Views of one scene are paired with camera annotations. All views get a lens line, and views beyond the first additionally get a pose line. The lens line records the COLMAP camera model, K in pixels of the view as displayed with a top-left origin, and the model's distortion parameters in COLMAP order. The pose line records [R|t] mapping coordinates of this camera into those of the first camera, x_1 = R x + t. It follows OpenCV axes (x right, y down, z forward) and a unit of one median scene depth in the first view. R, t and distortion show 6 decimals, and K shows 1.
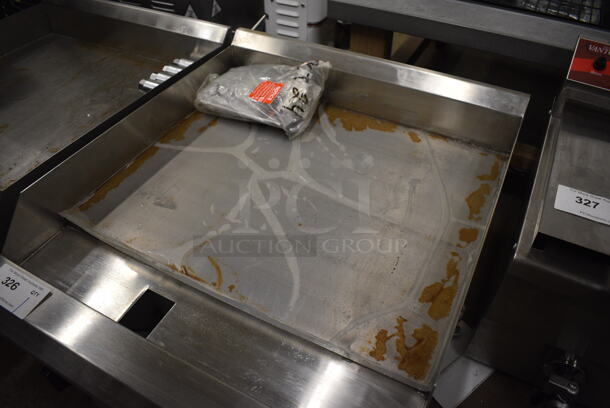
lens RADIAL K [[473.4, 0, 305.0], [0, 473.4, 204.0], [0, 0, 1]] dist [-0.093225, 0.006893]
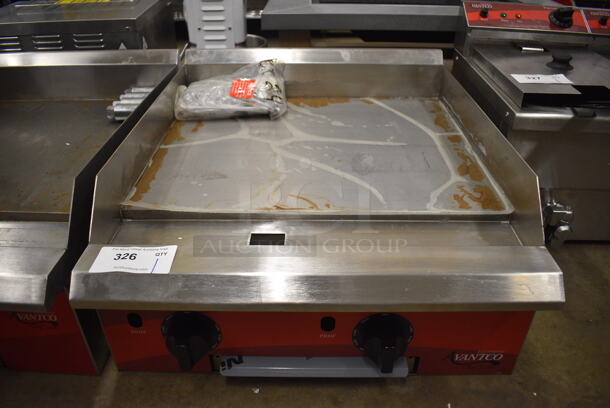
lens RADIAL K [[473.4, 0, 305.0], [0, 473.4, 204.0], [0, 0, 1]] dist [-0.093225, 0.006893]
pose [[0.889082, -0.245158, 0.386563, -0.495866], [0.312337, 0.942262, -0.120783, 0.227455], [-0.334633, 0.228124, 0.914320, -0.019010]]
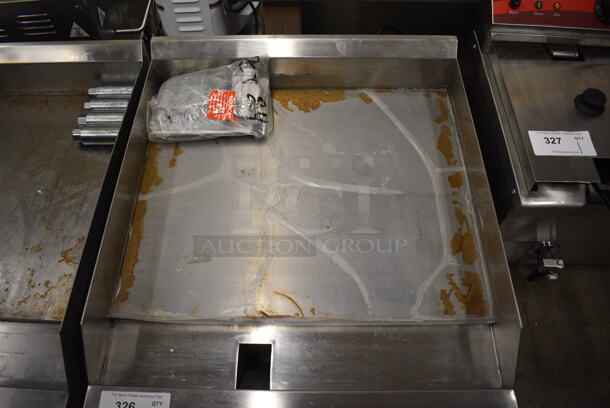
lens RADIAL K [[473.4, 0, 305.0], [0, 473.4, 204.0], [0, 0, 1]] dist [-0.093225, 0.006893]
pose [[0.888809, -0.391630, 0.237999, -0.264732], [0.320352, 0.902322, 0.288425, -0.302326], [-0.327708, -0.180112, 0.927452, -0.007134]]
